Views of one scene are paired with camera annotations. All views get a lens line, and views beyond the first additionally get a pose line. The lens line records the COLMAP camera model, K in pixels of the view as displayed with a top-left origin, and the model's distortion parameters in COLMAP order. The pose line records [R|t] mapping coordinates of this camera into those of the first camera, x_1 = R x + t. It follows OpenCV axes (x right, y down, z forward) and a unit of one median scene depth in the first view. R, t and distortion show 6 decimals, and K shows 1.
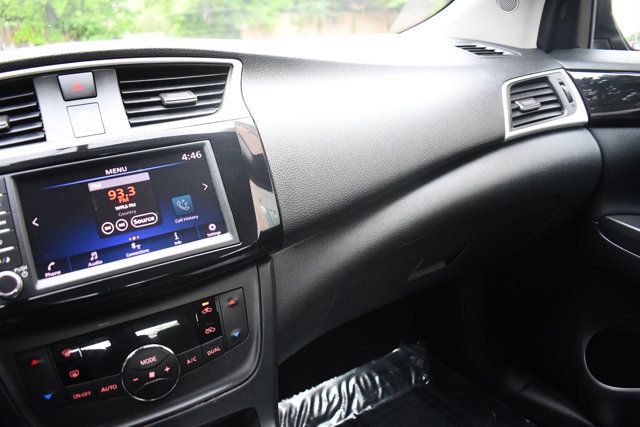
lens RADIAL K [[491.3, 0, 320.0], [0, 491.3, 213.5], [0, 0, 1]] dist [-0.096231, 0.003361]
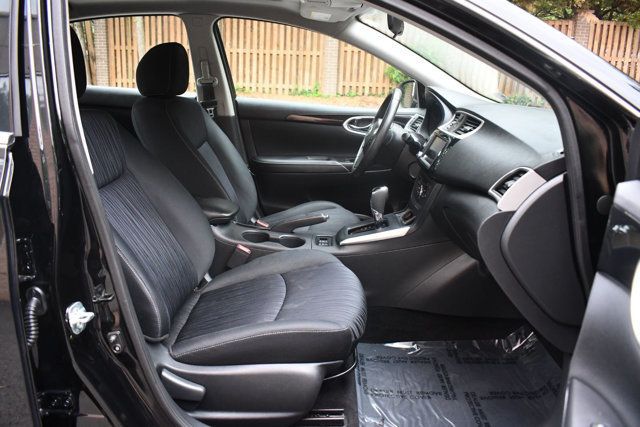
lens RADIAL K [[491.3, 0, 320.0], [0, 491.3, 213.5], [0, 0, 1]] dist [-0.096231, 0.003361]
pose [[-0.490923, 0.304143, -0.816389, 2.990834], [-0.276884, 0.834027, 0.477215, -1.060721], [0.826032, 0.460321, -0.325231, 1.586973]]
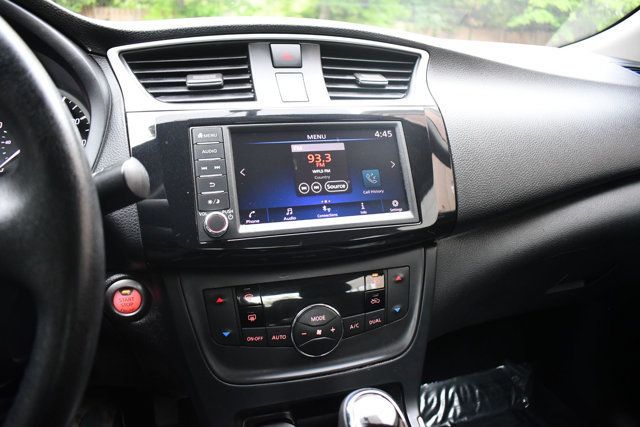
lens RADIAL K [[491.3, 0, 320.0], [0, 491.3, 213.5], [0, 0, 1]] dist [-0.096231, 0.003361]
pose [[0.973475, 0.149801, -0.172935, -0.187380], [-0.152037, 0.988375, 0.000315, 0.071893], [0.170971, 0.025986, 0.984933, -0.059599]]
